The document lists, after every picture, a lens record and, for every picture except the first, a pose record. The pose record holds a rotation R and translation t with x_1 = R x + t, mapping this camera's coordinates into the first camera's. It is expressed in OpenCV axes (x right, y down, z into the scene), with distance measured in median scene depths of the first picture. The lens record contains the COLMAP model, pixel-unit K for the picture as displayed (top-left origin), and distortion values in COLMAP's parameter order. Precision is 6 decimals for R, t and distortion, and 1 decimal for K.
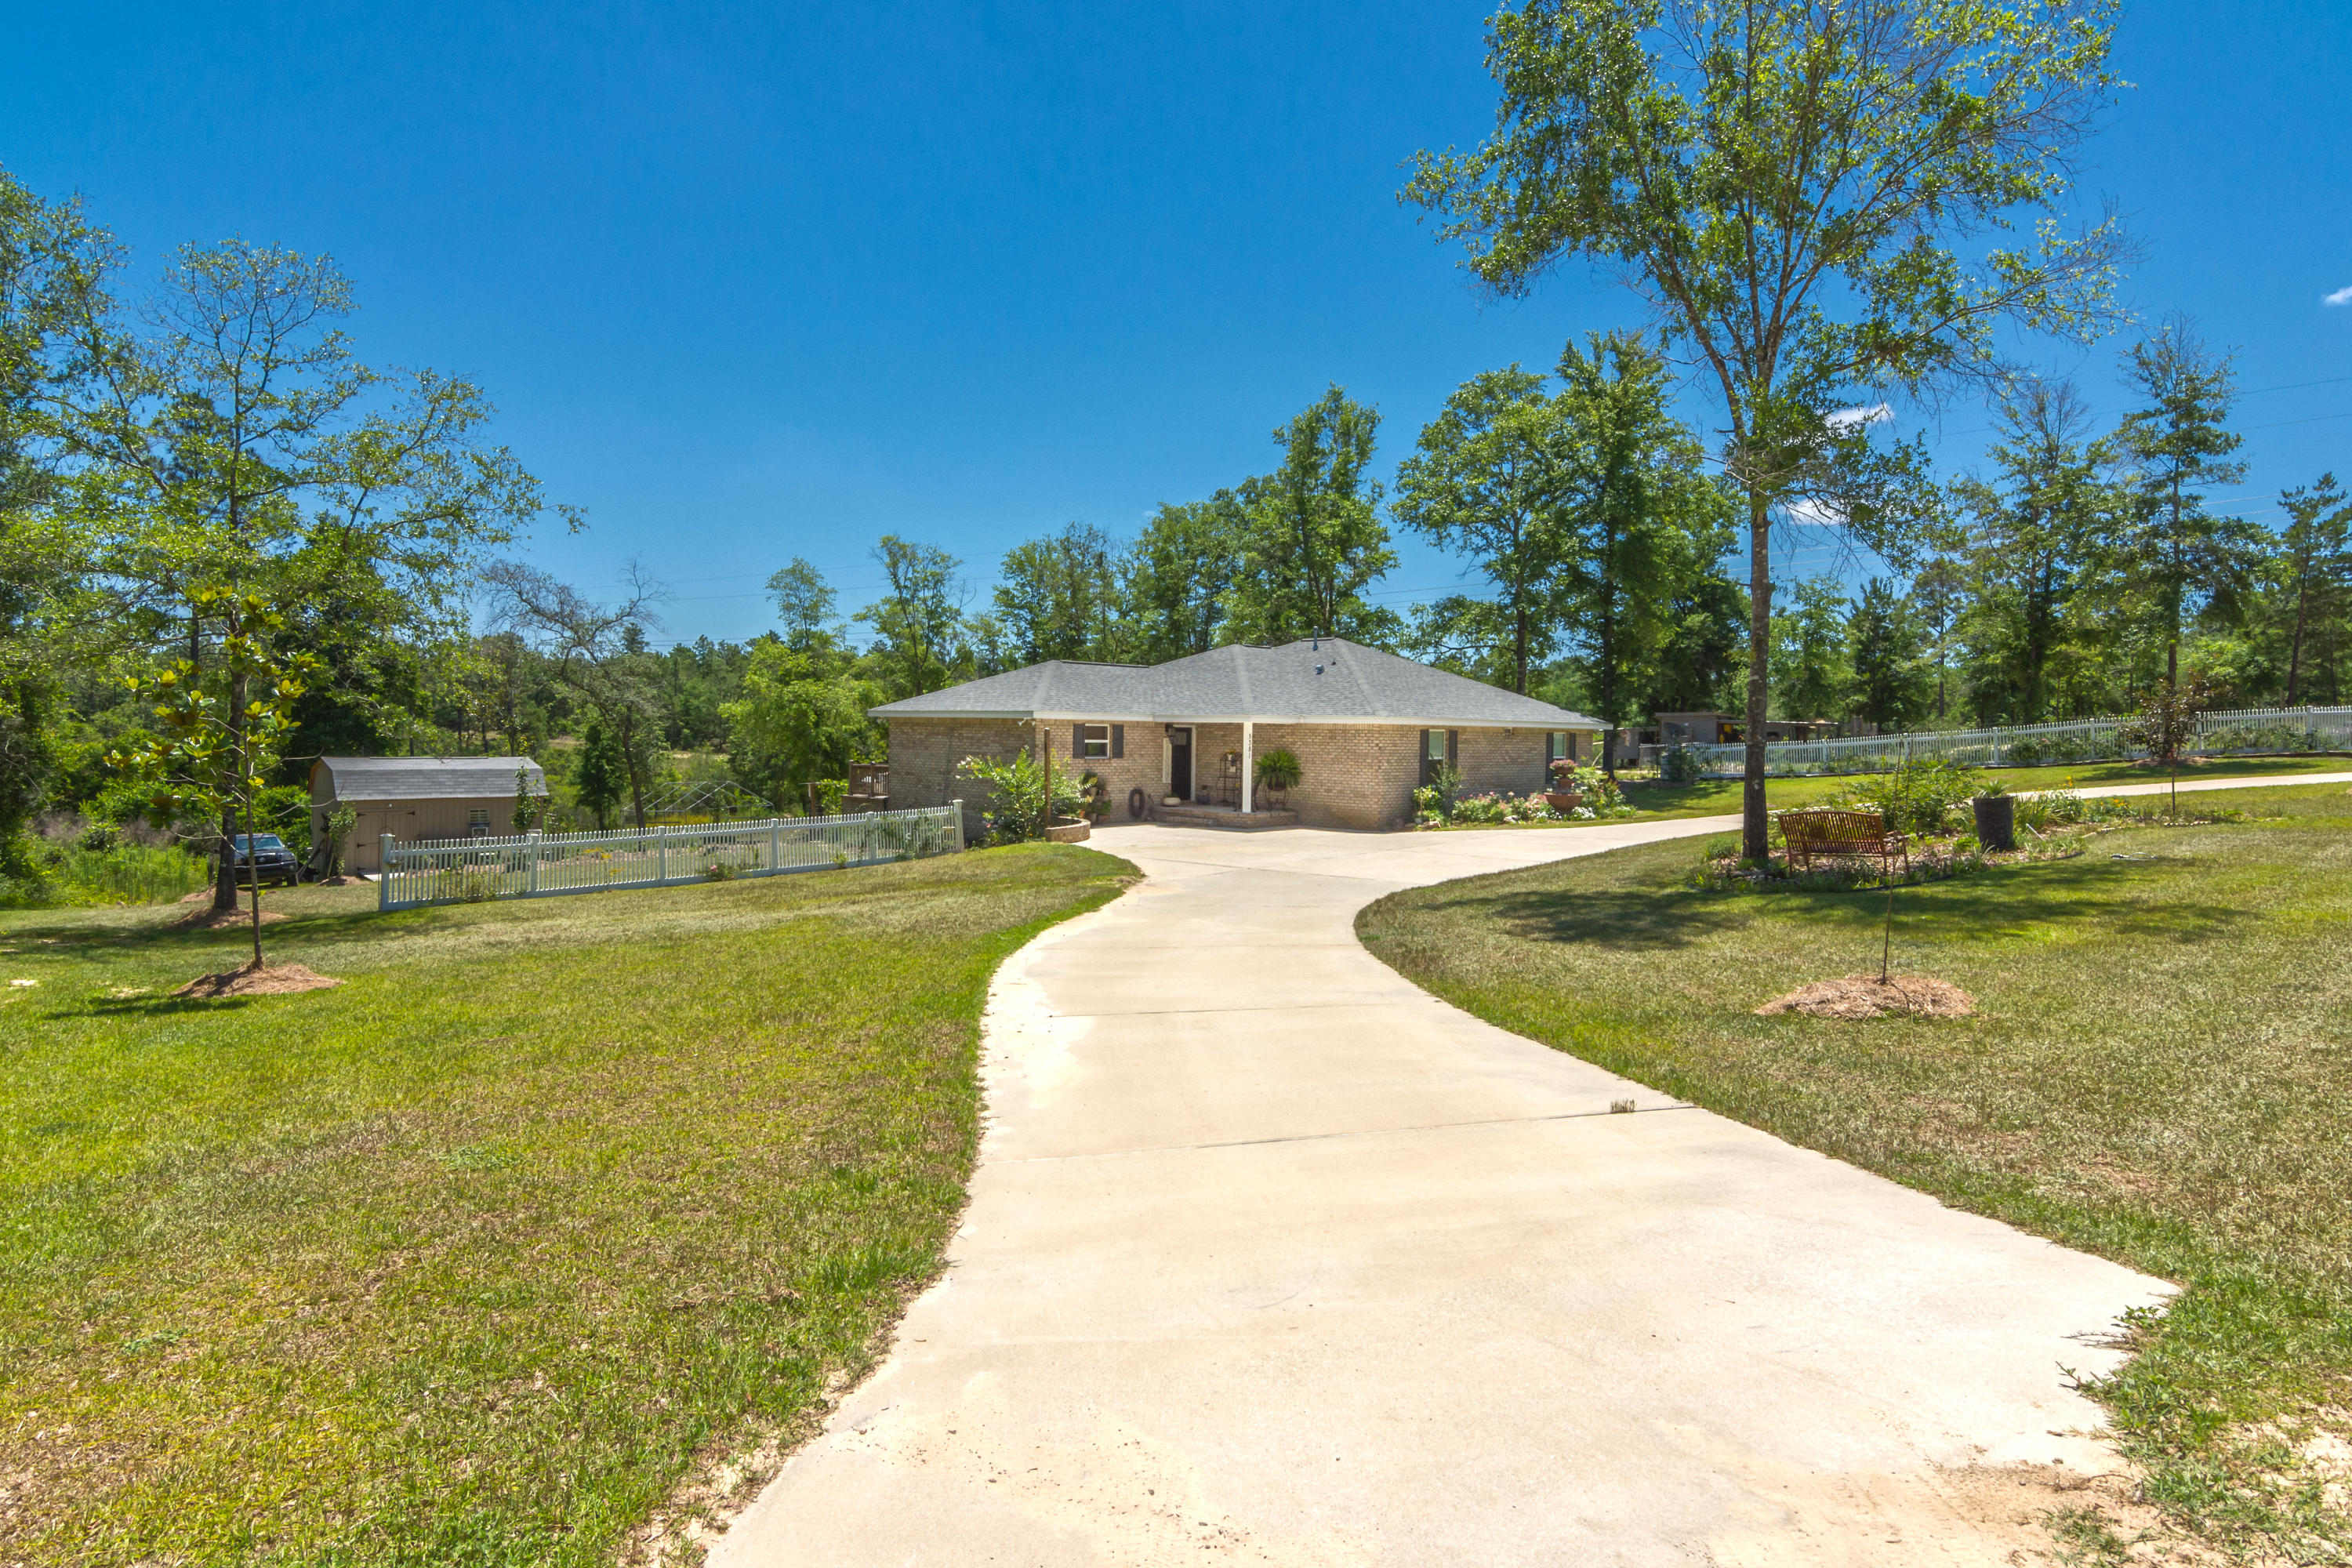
lens RADIAL K [[1316.4, 0, 1146.8], [0, 1316.4, 779.1], [0, 0, 1]] dist [-0.000869, 0.000009]
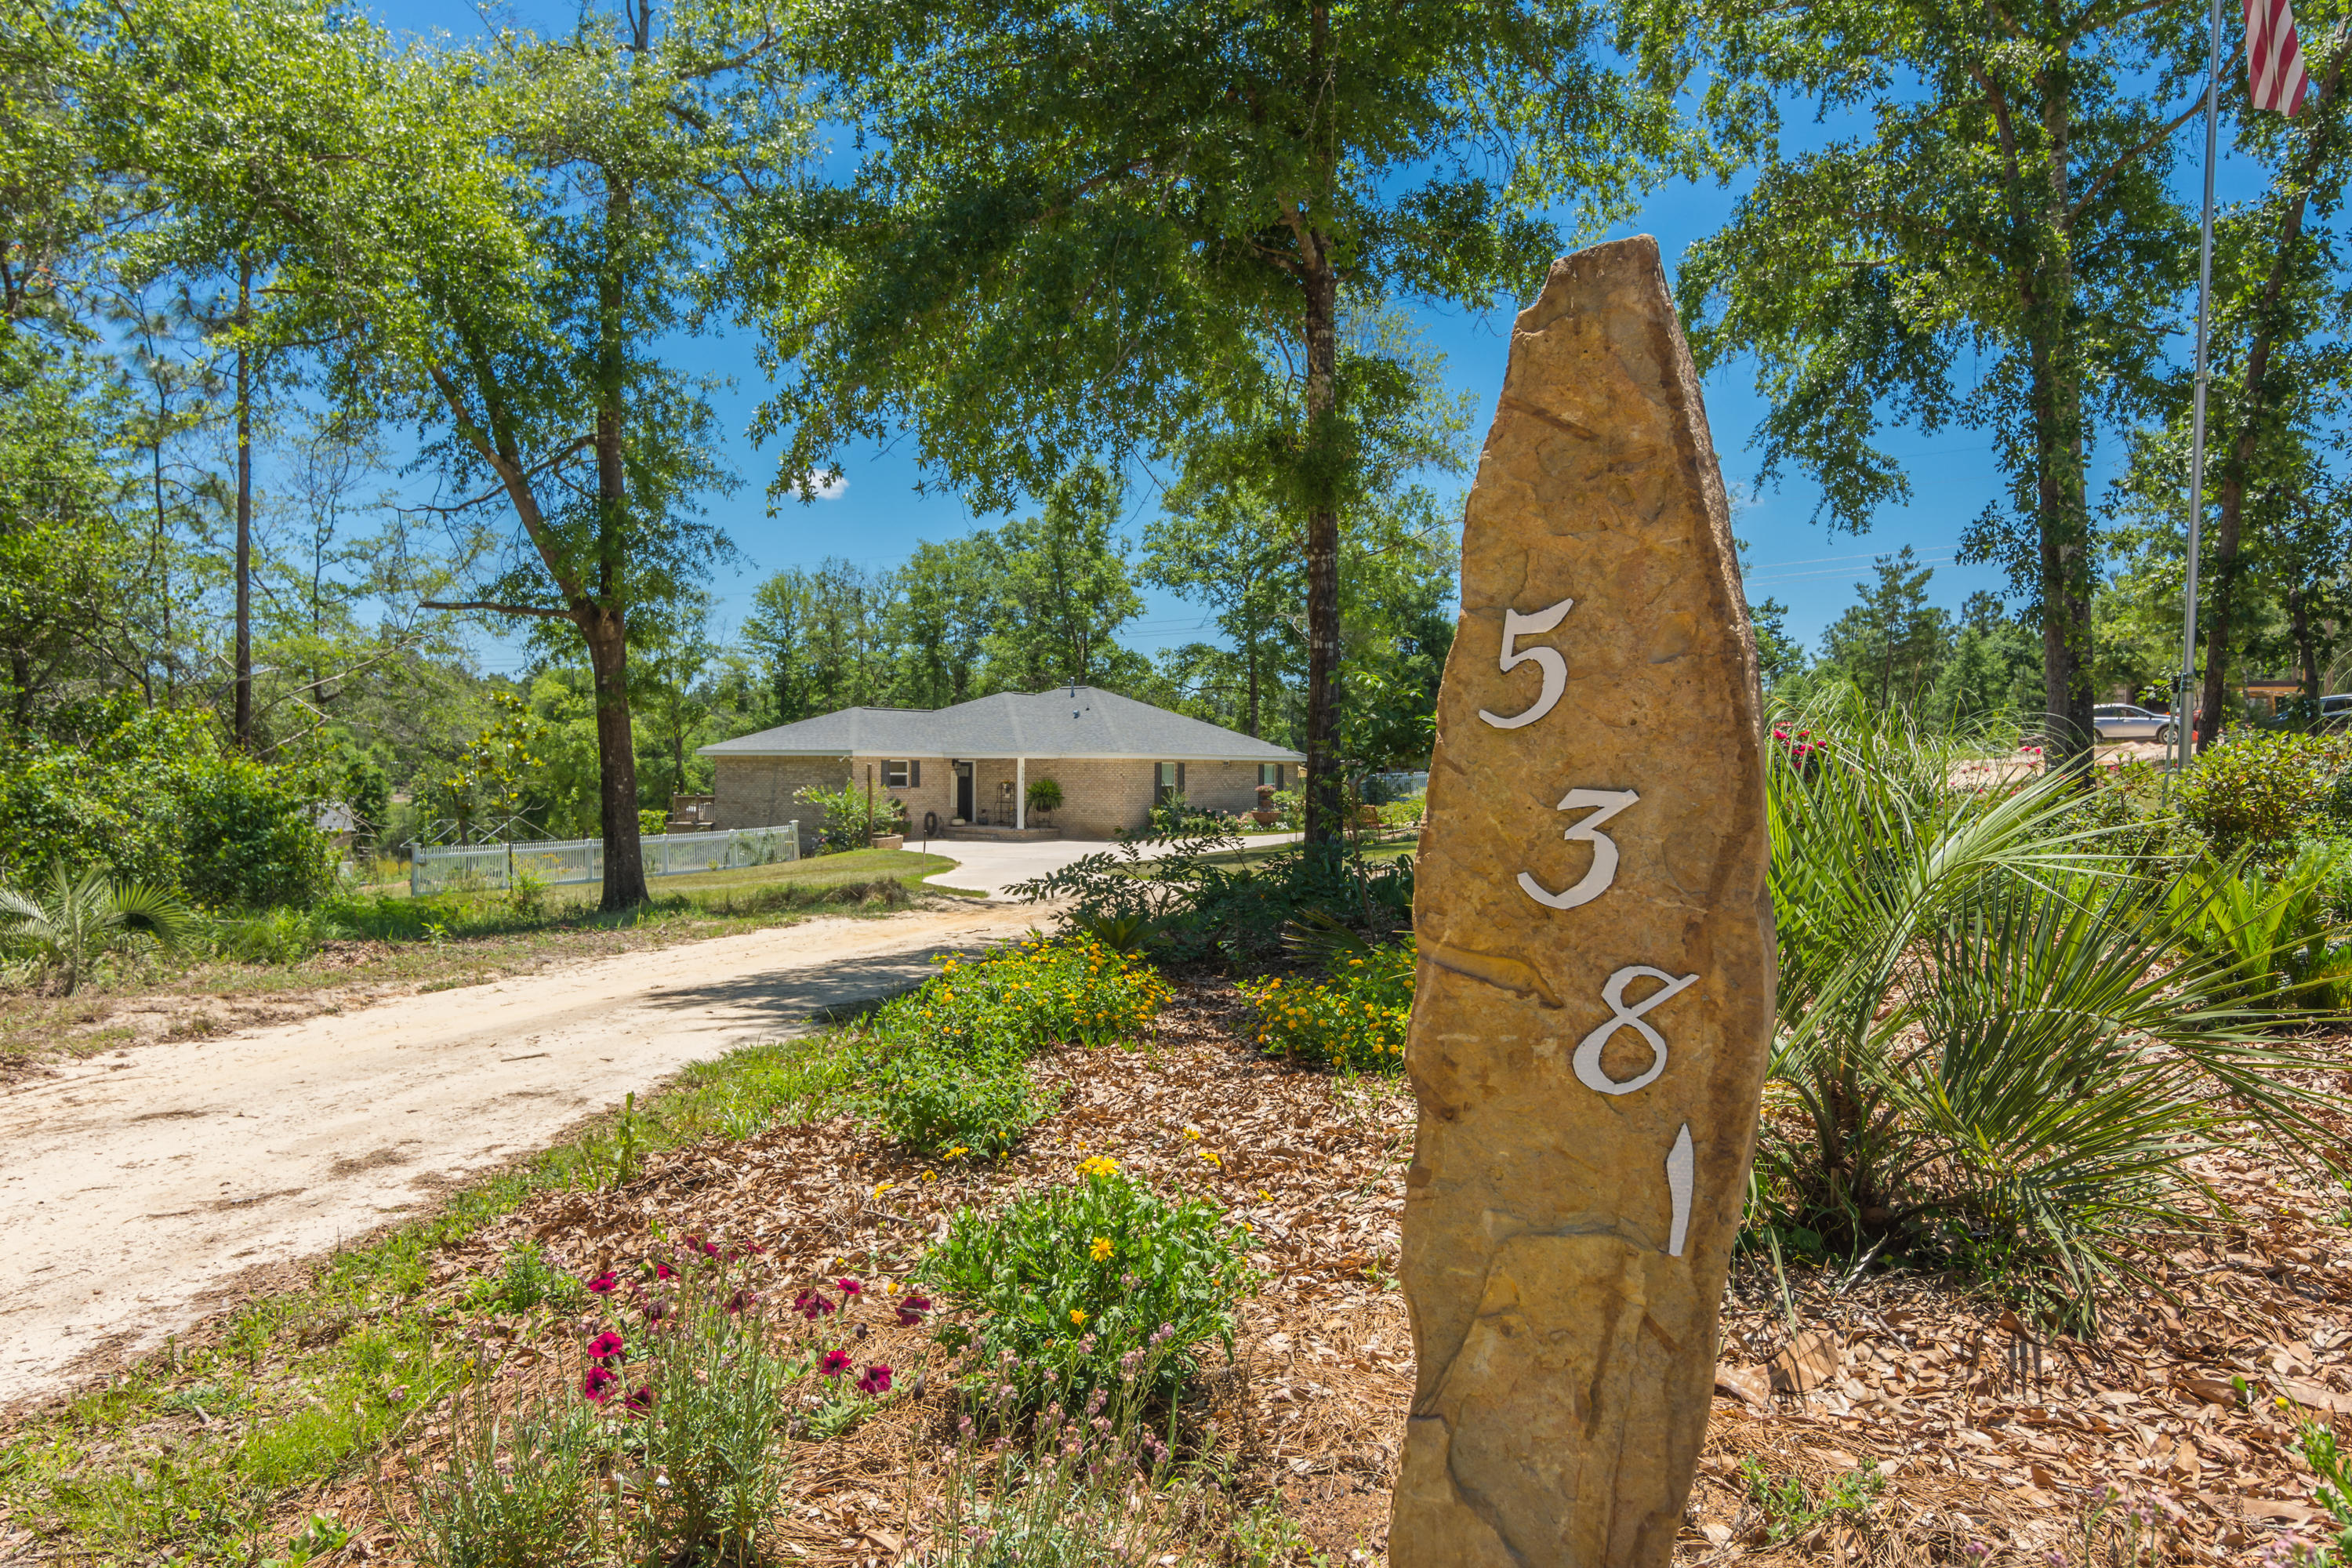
lens RADIAL K [[1695.5, 0, 1208.0], [0, 1695.5, 803.2], [0, 0, 1]] dist [-0.002390, 0.005359]
pose [[0.978386, -0.011305, 0.206477, -0.078248], [0.014052, 0.999831, -0.011842, 0.020727], [-0.206308, 0.014488, 0.978380, -0.587718]]
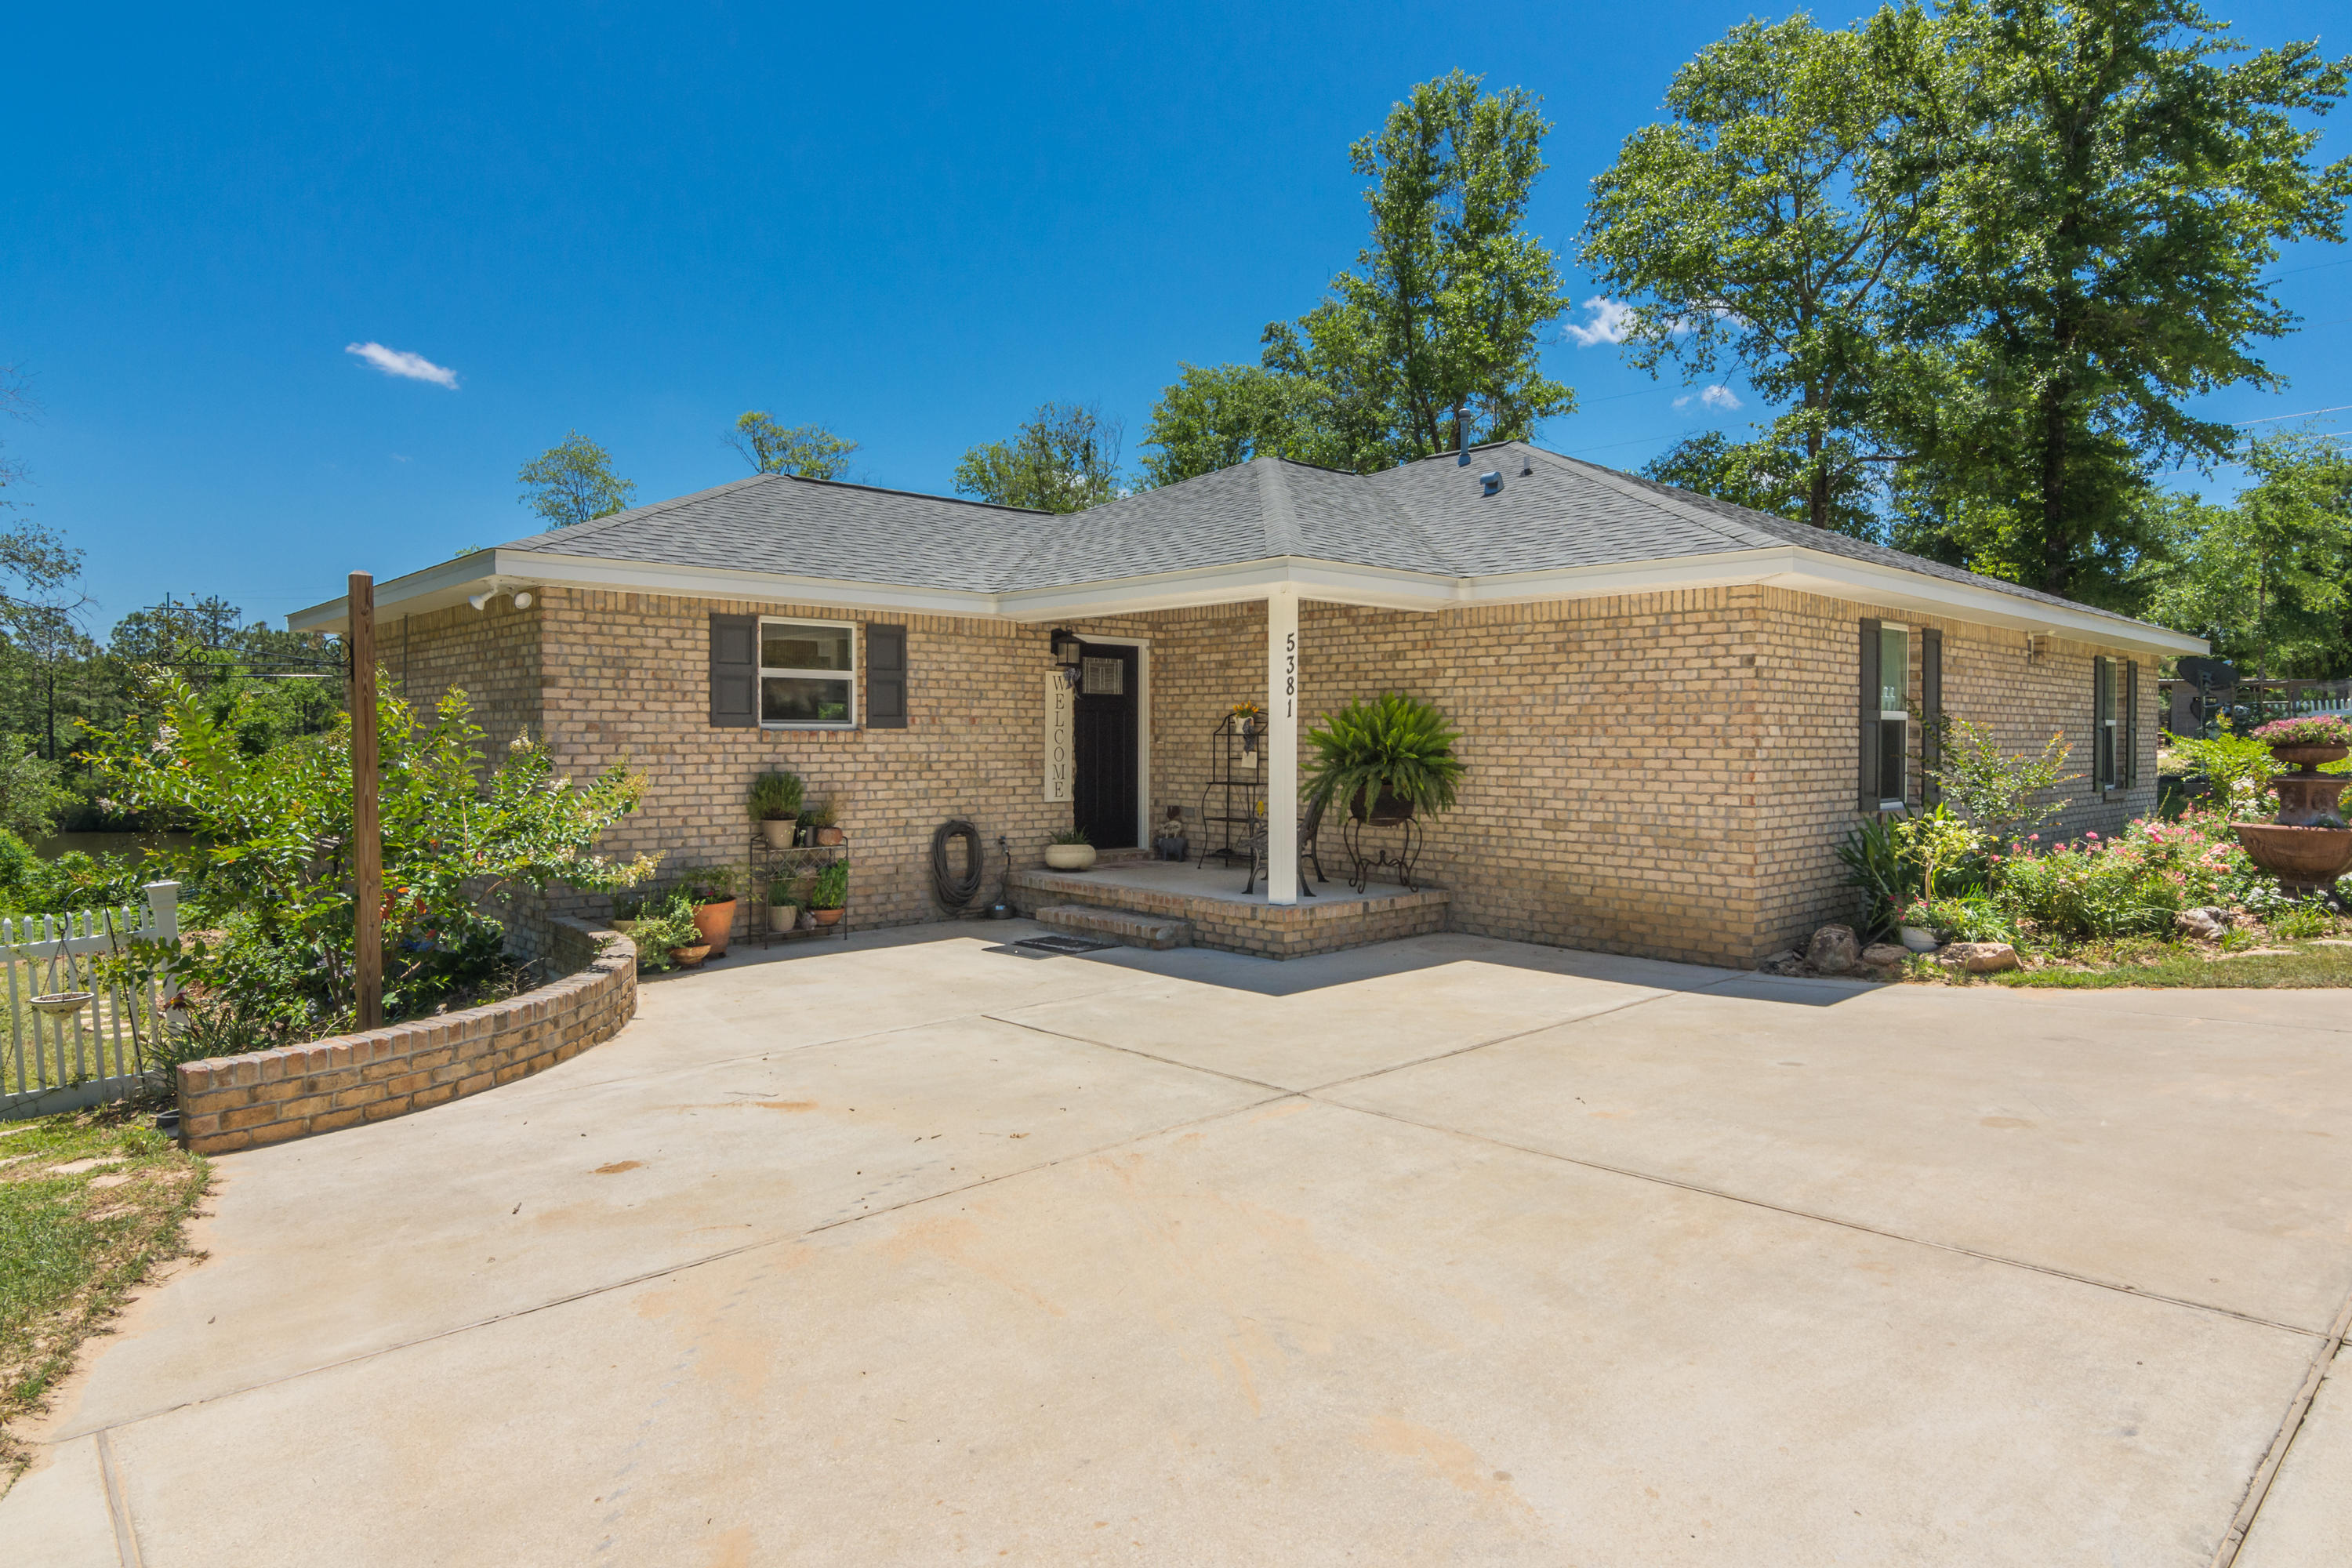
lens RADIAL K [[1357.2, 0, 1175.4], [0, 1357.2, 758.5], [0, 0, 1]] dist [-0.007039, -0.000383]
pose [[0.999359, -0.010672, -0.034158, 0.057332], [0.009968, 0.999736, -0.020720, -0.000611], [0.034371, 0.020367, 0.999202, 0.636004]]
